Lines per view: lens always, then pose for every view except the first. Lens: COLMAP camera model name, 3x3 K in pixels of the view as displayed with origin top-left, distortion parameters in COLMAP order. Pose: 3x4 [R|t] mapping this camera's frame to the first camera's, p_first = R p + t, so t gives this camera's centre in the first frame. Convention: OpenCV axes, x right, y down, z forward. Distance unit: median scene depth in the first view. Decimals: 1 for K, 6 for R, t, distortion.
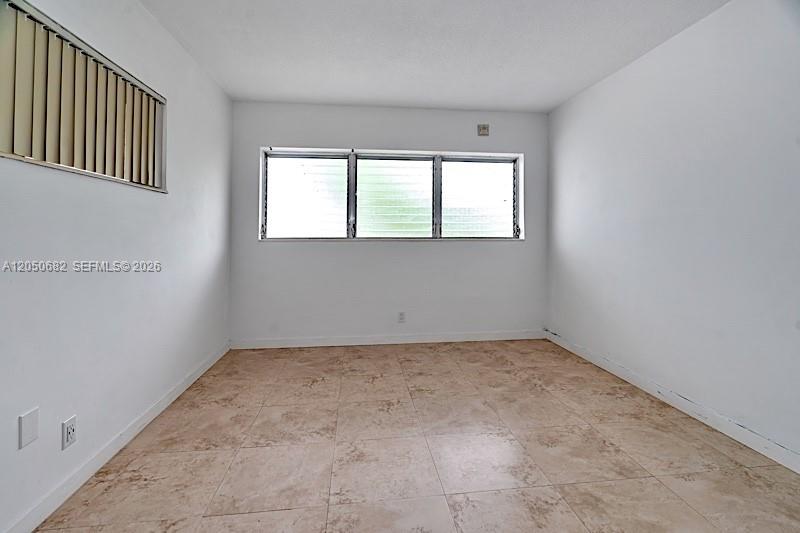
lens RADIAL K [[376.4, 0, 401.6], [0, 376.4, 230.6], [0, 0, 1]] dist [-0.000368, 0.000482]
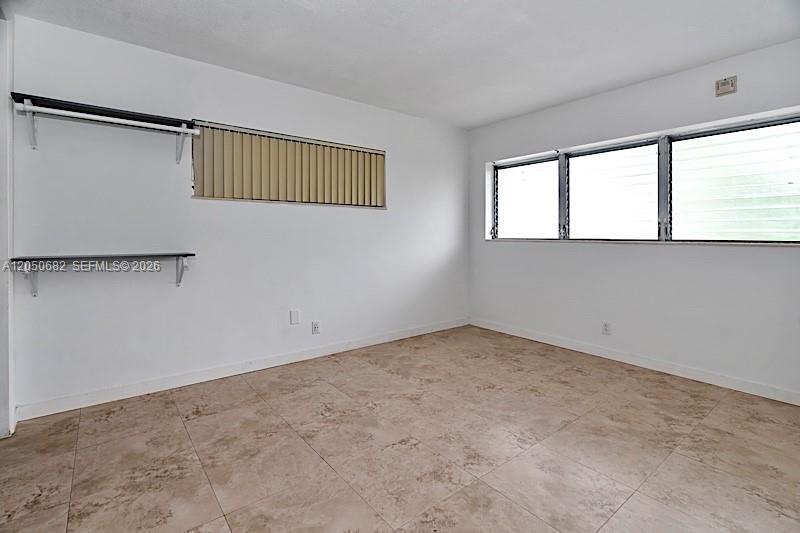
lens RADIAL K [[376.4, 0, 401.6], [0, 376.4, 230.6], [0, 0, 1]] dist [-0.000368, 0.000482]
pose [[0.528403, -0.007689, -0.848959, 0.722984], [0.004284, 0.999970, -0.006391, 0.004004], [0.848983, -0.000260, 0.528421, 0.174680]]
